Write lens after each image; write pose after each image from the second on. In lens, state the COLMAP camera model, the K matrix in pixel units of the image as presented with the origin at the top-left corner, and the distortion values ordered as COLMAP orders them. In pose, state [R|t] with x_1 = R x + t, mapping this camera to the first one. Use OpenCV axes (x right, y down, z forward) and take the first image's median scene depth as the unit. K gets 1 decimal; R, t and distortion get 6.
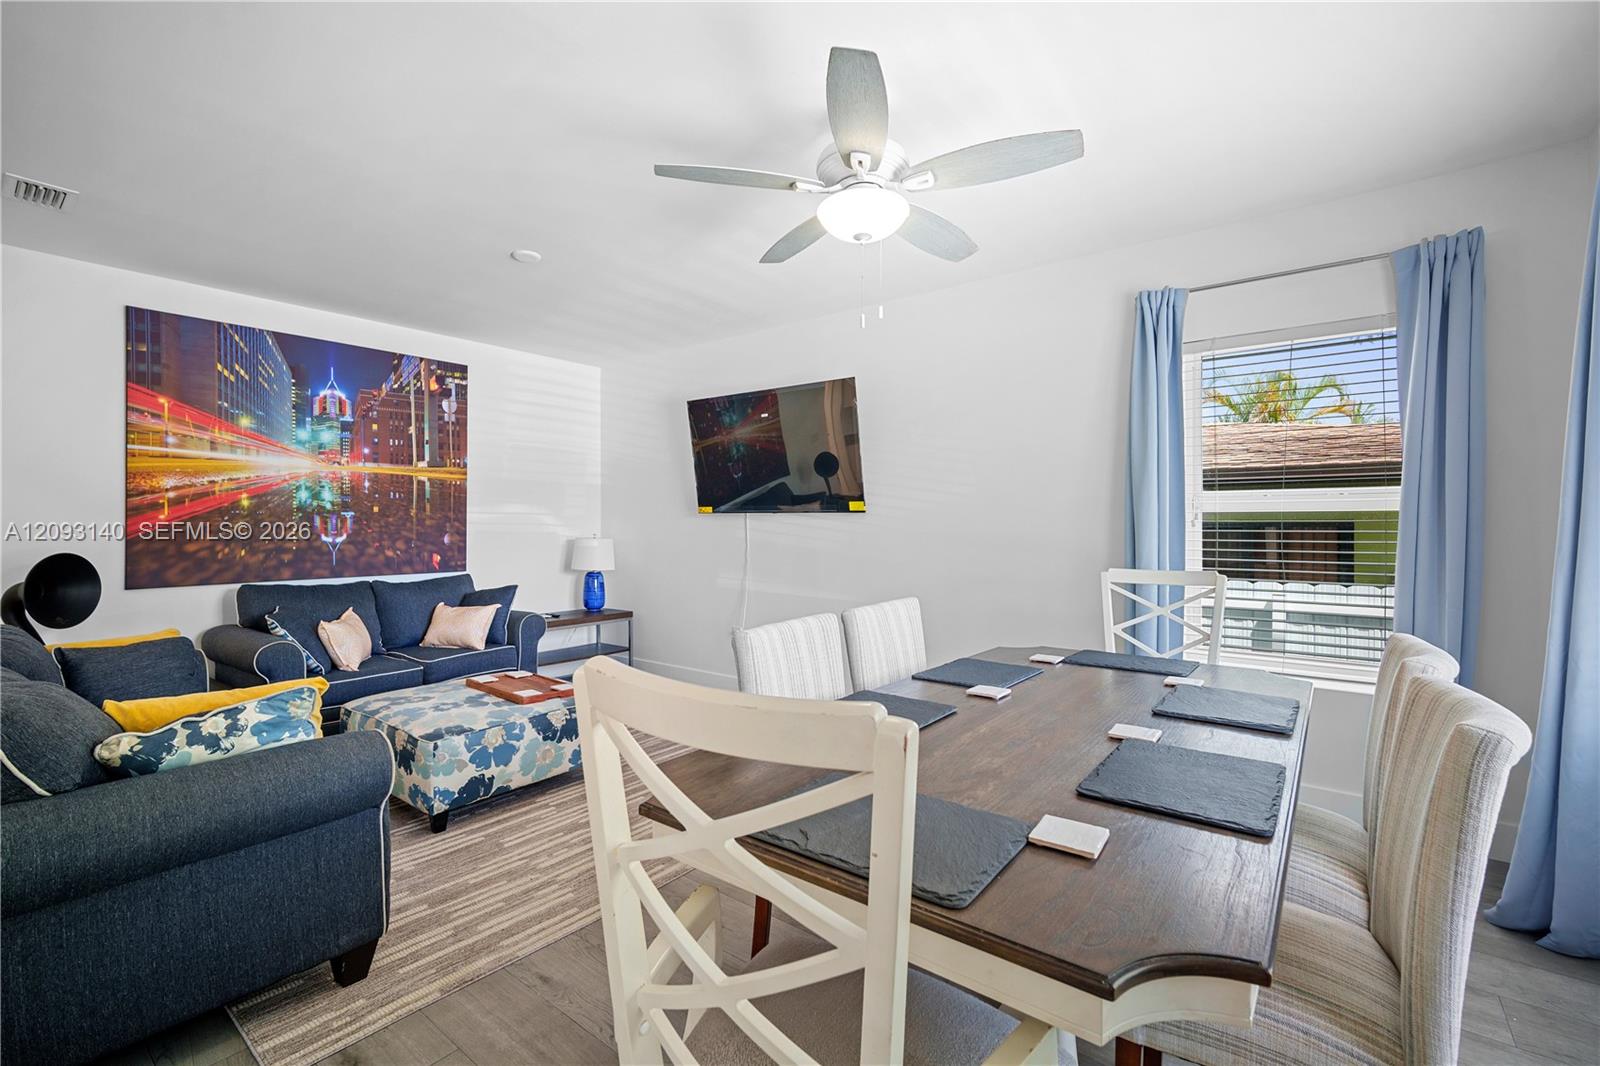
lens RADIAL K [[694.1, 0, 808.4], [0, 694.1, 522.4], [0, 0, 1]] dist [-0.010302, 0.006165]
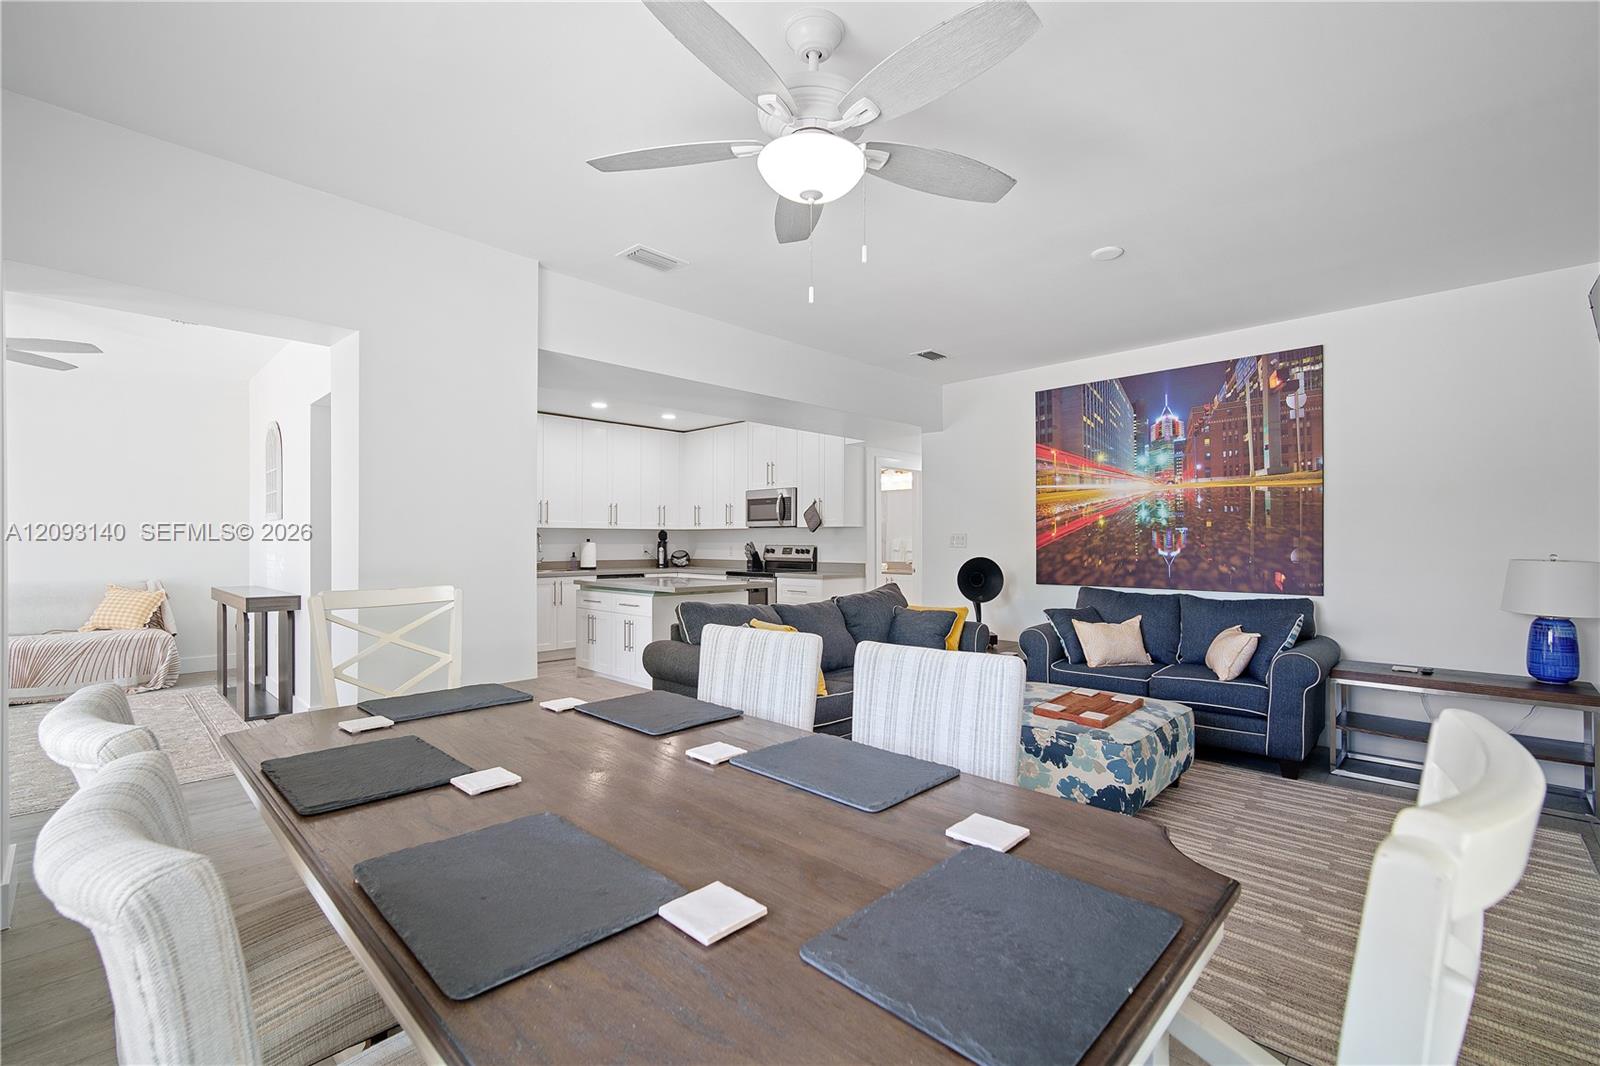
lens RADIAL K [[694.1, 0, 784.0], [0, 694.1, 544.2], [0, 0, 1]] dist [-0.010302, 0.006165]
pose [[-0.129945, 0.002068, -0.991519, 0.502579], [0.002824, 0.999995, 0.001716, 0.007497], [0.991517, -0.002577, -0.129950, 0.593630]]
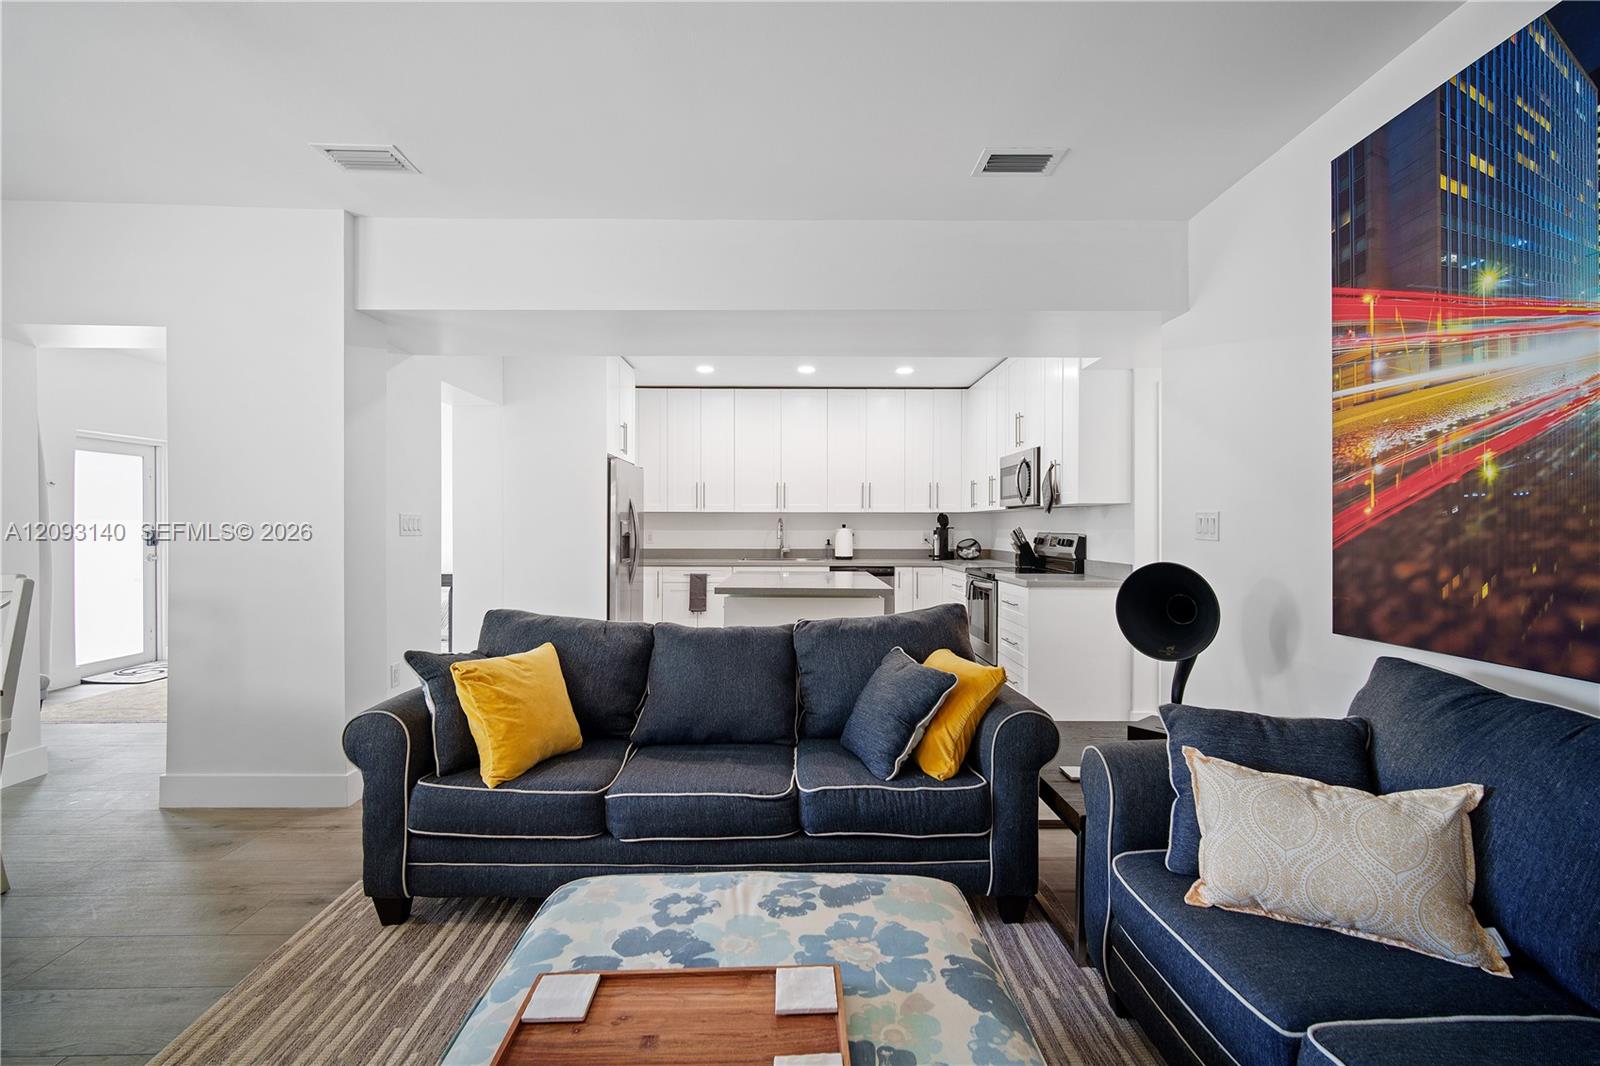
lens RADIAL K [[694.1, 0, 796.3], [0, 694.1, 530.4], [0, 0, 1]] dist [-0.010302, 0.006165]
pose [[-0.787468, 0.001072, -0.616355, -0.223017], [-0.000115, 0.999998, 0.001885, 0.006267], [0.616356, 0.001555, -0.787466, 1.072002]]
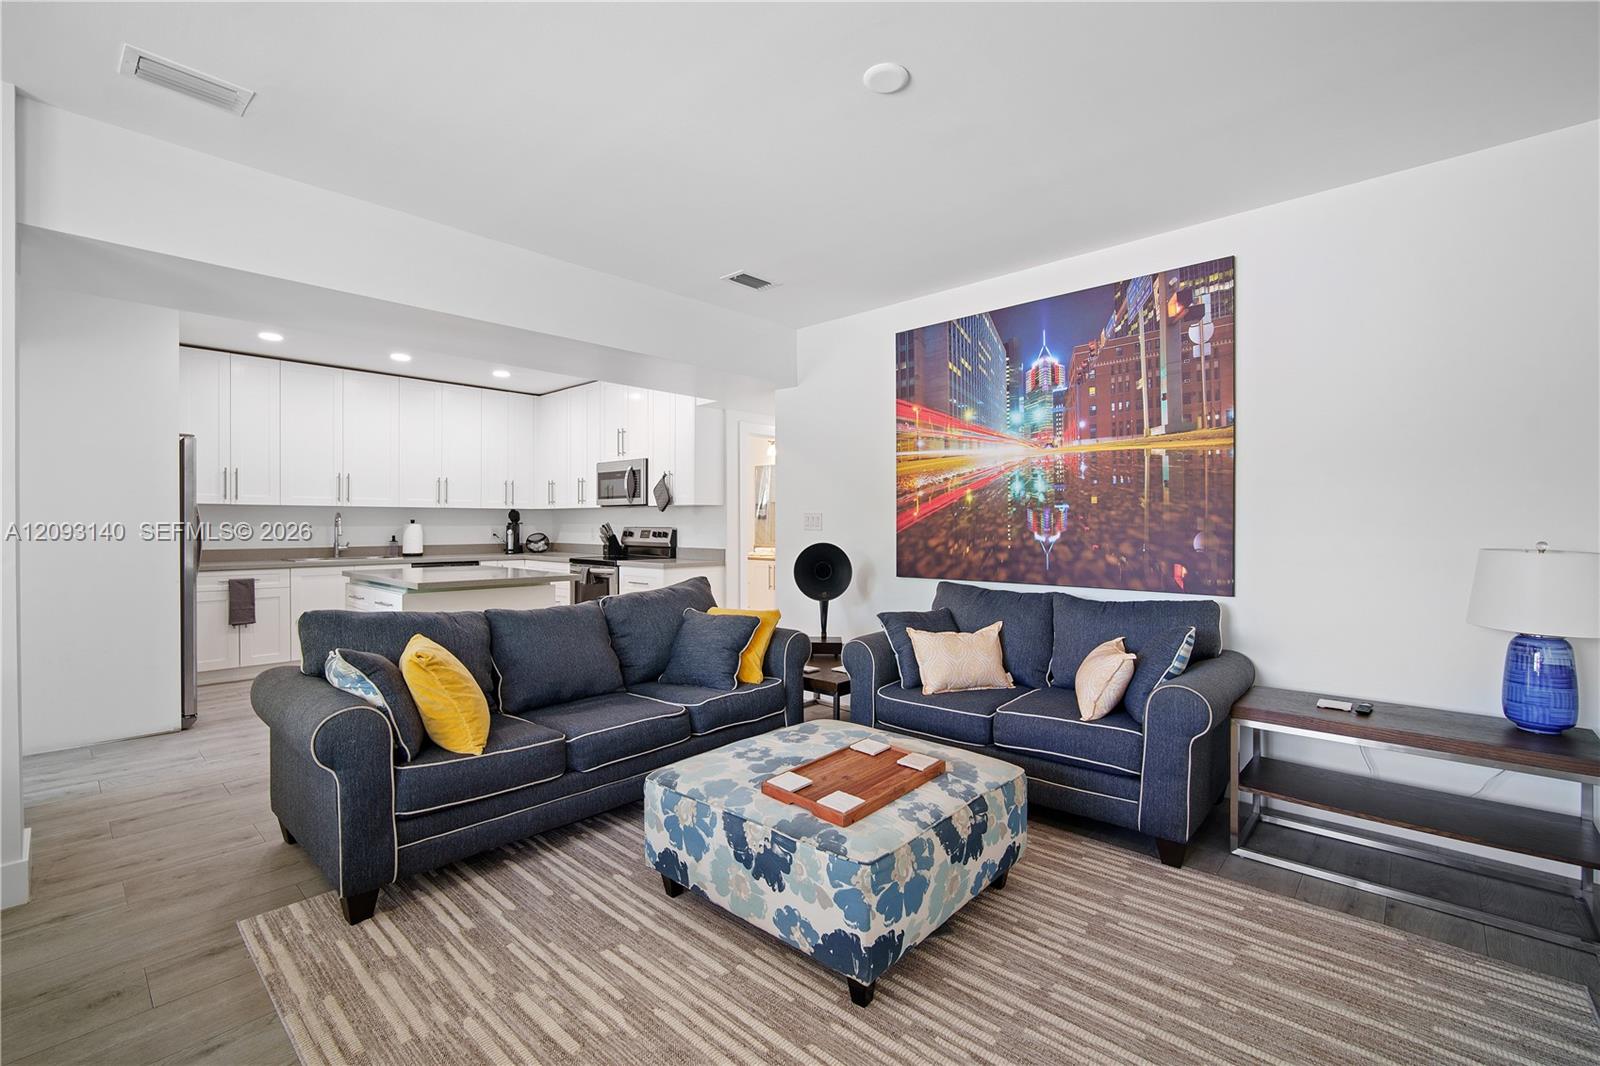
lens RADIAL K [[694.1, 0, 789.6], [0, 694.1, 531.6], [0, 0, 1]] dist [-0.010302, 0.006165]
pose [[-0.095617, 0.011140, -0.995356, 0.181459], [0.002685, 0.999937, 0.010934, 0.007277], [0.995415, -0.001627, -0.095641, 0.842043]]
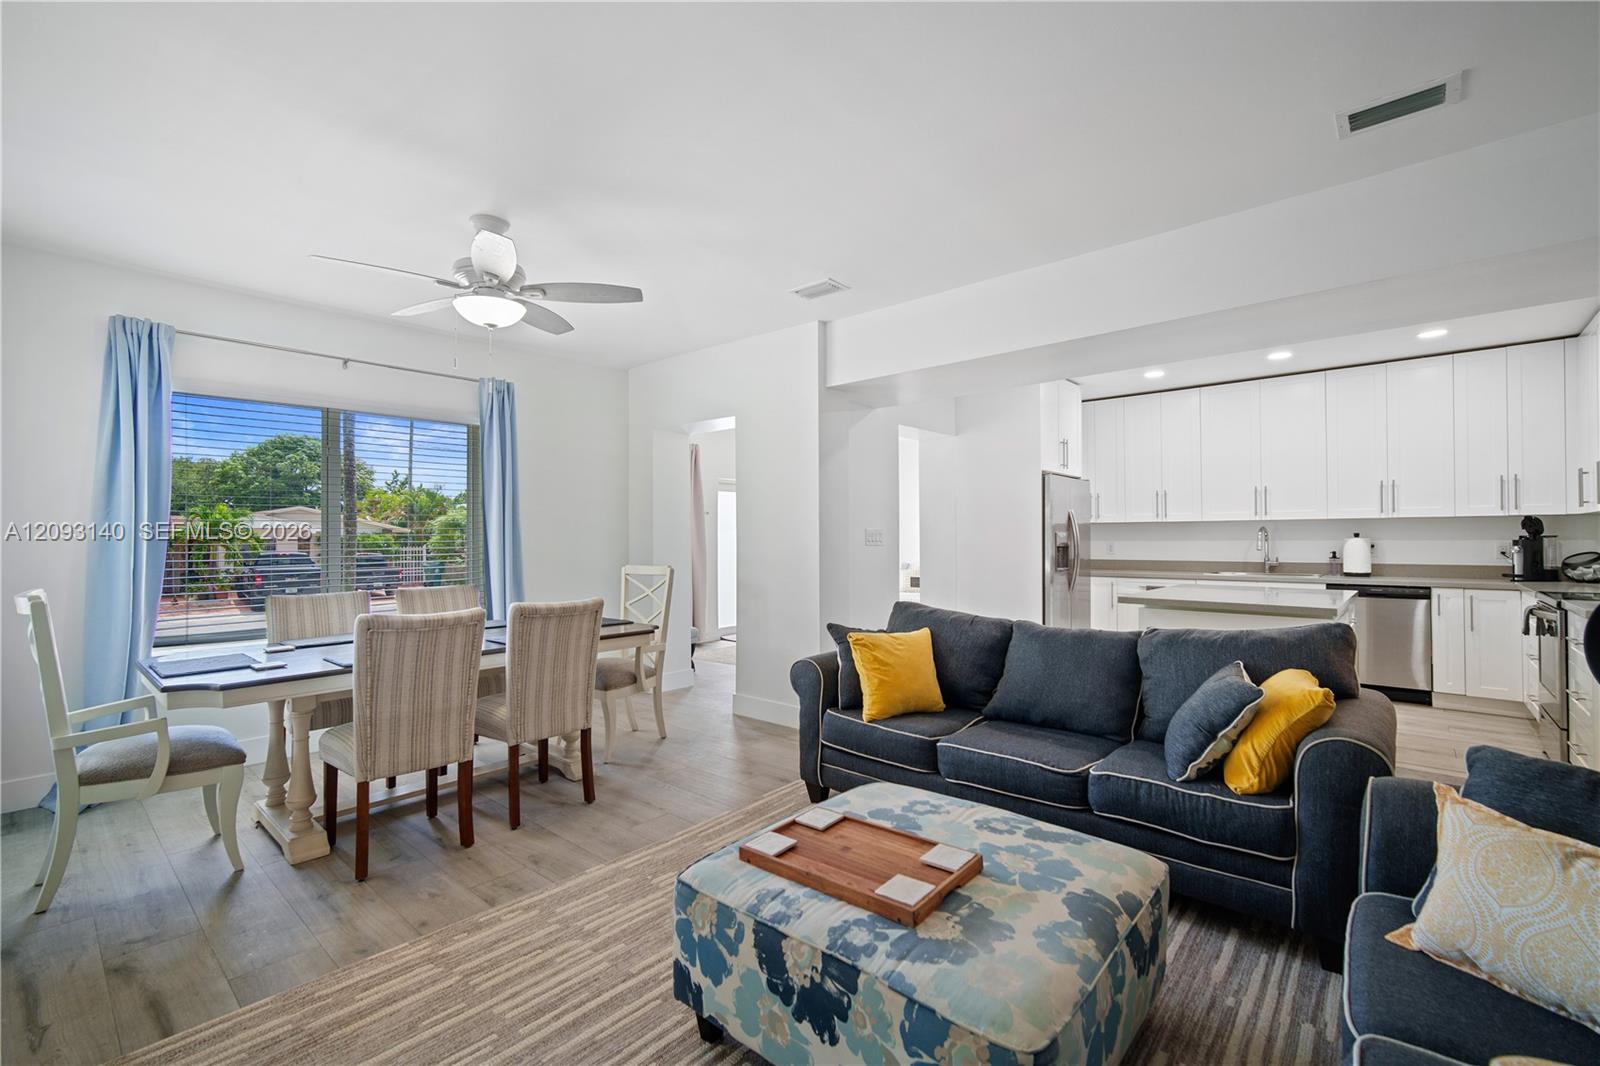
lens RADIAL K [[694.1, 0, 794.7], [0, 694.1, 533.8], [0, 0, 1]] dist [-0.010302, 0.006165]
pose [[-0.997537, 0.003652, 0.070054, -0.338266], [0.002975, 0.999948, -0.009766, 0.006096], [-0.070086, -0.009533, -0.997495, 1.268098]]
